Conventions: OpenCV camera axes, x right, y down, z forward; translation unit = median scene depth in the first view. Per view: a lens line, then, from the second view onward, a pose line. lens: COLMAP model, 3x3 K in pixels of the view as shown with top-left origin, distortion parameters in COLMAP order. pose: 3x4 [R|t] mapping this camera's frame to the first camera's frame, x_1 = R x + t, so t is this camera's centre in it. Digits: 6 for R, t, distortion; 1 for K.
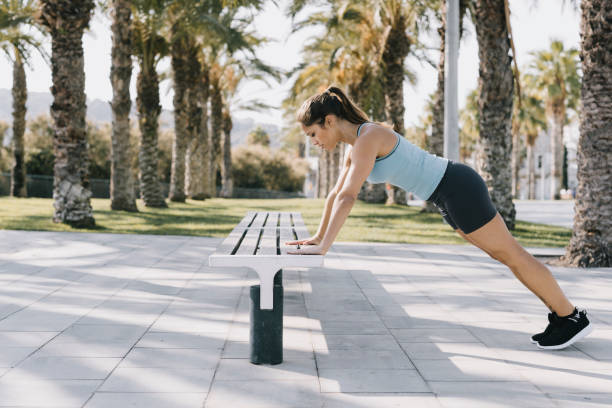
lens RADIAL K [[889.2, 0, 313.9], [0, 889.2, 204.3], [0, 0, 1]] dist [-0.001602, -0.035925]
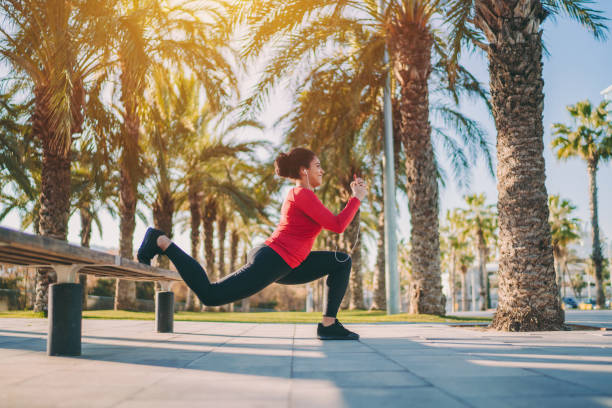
lens RADIAL K [[601.7, 0, 306.0], [0, 601.7, 204.0], [0, 0, 1]] dist [-0.088616, 0.016939]
pose [[0.999745, -0.014525, -0.017266, 0.050159], [0.010848, 0.980423, -0.196602, 0.026820], [0.019784, 0.196365, 0.980331, 0.180239]]
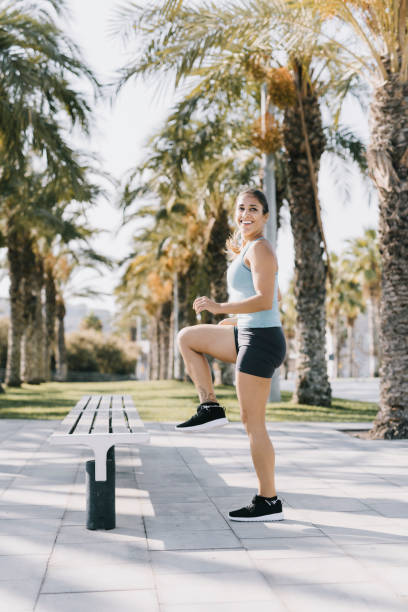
lens RADIAL K [[858.1, 0, 204.0], [0, 858.1, 319.3], [0, 0, 1]] dist [-0.016609, -0.008708]
pose [[0.997549, -0.014762, 0.068391, 0.001444], [0.020003, 0.996862, -0.076587, -0.000538], [-0.067046, 0.077767, 0.994715, -0.026202]]
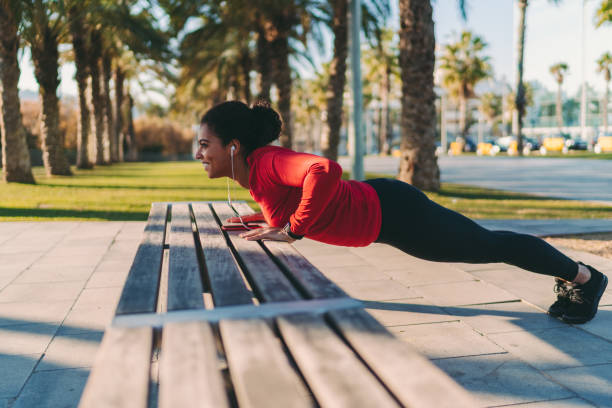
lens RADIAL K [[633.1, 0, 316.3], [0, 633.1, 204.7], [0, 0, 1]] dist [-0.005737, -0.006434]
pose [[0.982738, -0.045199, 0.179398, -0.020811], [0.032762, 0.996888, 0.071696, -0.008089], [-0.182080, -0.064581, 0.981161, 0.268549]]
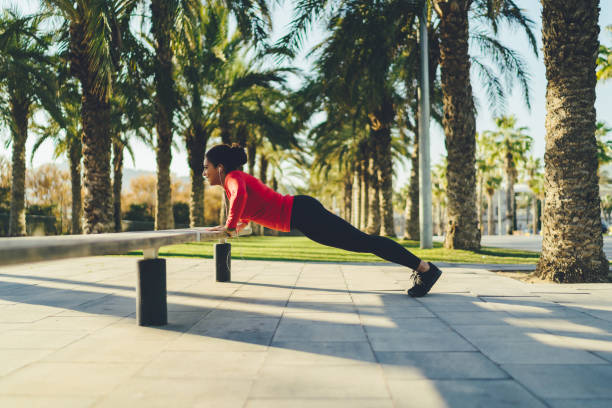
lens RADIAL K [[595.8, 0, 306.0], [0, 595.8, 204.0], [0, 0, 1]] dist [-0.017887, 0.008082]
pose [[0.998008, -0.014602, -0.061376, 0.038386], [0.010542, 0.997766, -0.065962, 0.012069], [0.062202, 0.065184, 0.995933, 0.170011]]
